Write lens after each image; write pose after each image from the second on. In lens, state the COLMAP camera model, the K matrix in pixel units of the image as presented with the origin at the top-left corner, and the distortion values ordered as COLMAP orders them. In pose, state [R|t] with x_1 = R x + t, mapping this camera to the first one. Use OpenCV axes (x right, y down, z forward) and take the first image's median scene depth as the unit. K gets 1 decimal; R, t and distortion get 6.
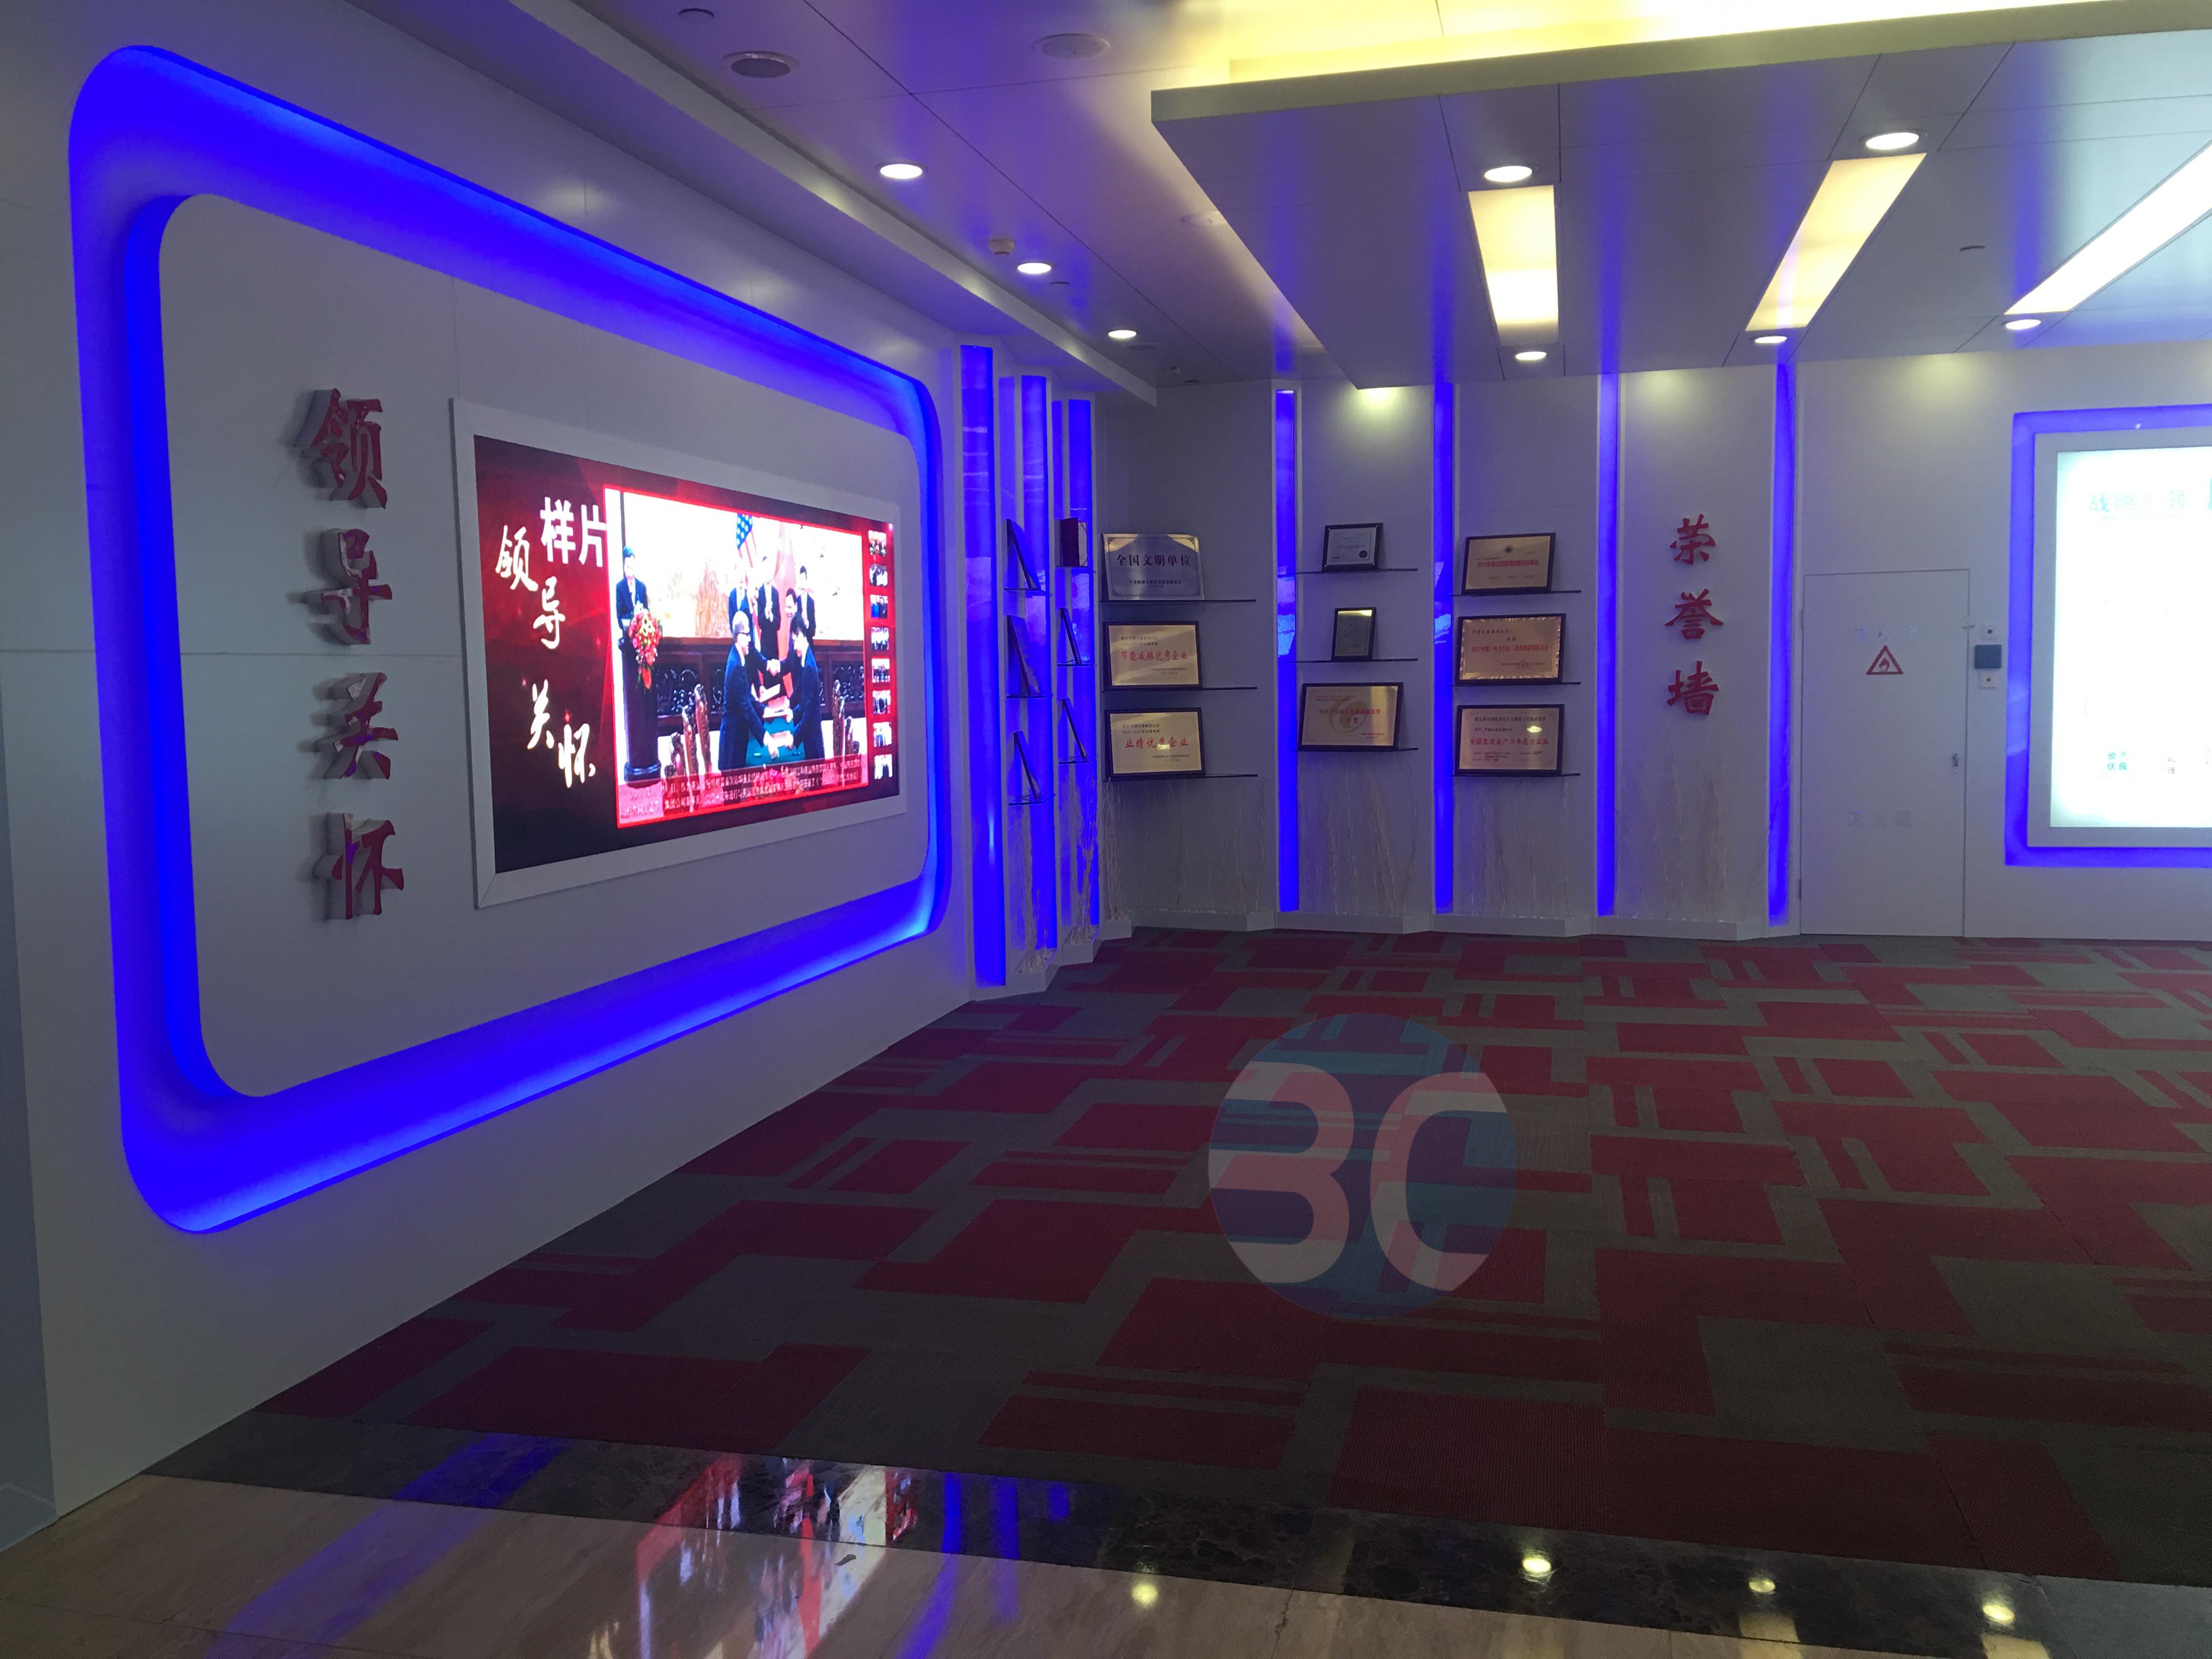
lens RADIAL K [[1865.5, 0, 1101.6], [0, 1865.5, 825.5], [0, 0, 1]] dist [0.065665, -0.122546]
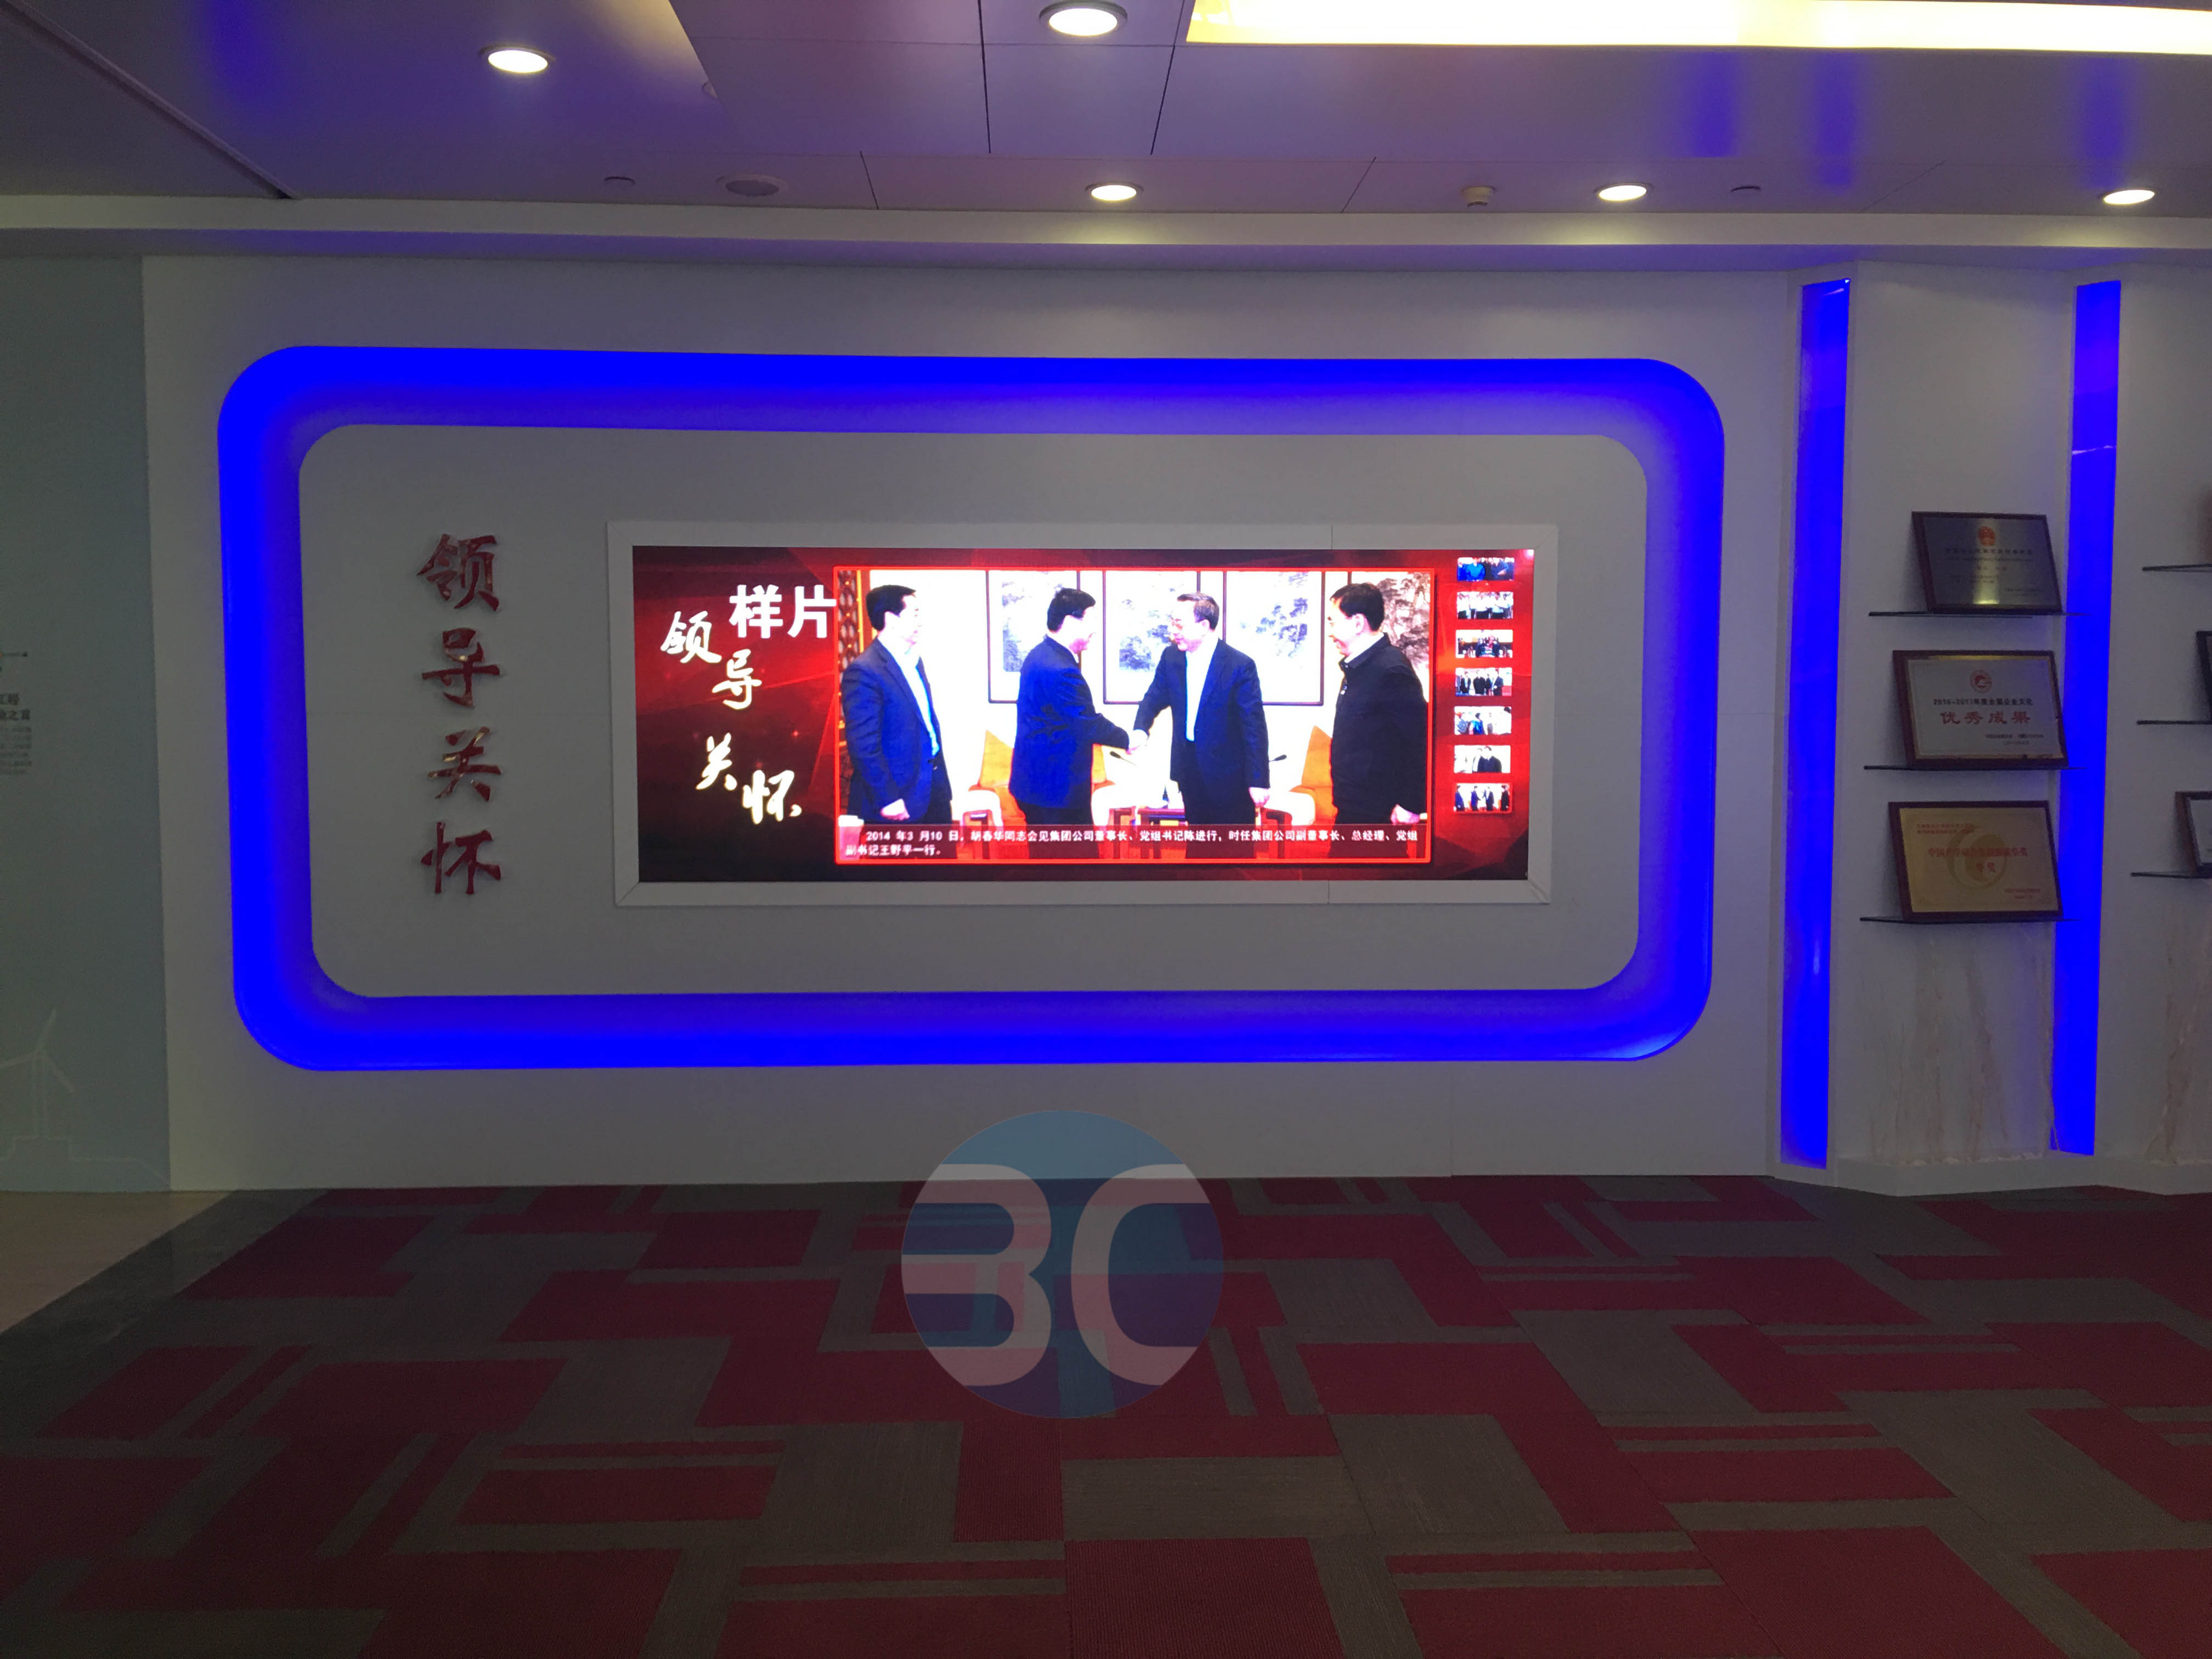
lens RADIAL K [[1865.5, 0, 1100.0], [0, 1865.5, 835.0], [0, 0, 1]] dist [0.065665, -0.122546]
pose [[0.274017, 0.080485, -0.958351, 0.956528], [-0.084666, 0.994642, 0.059324, -0.105854], [0.957991, 0.064884, 0.279363, 0.901170]]
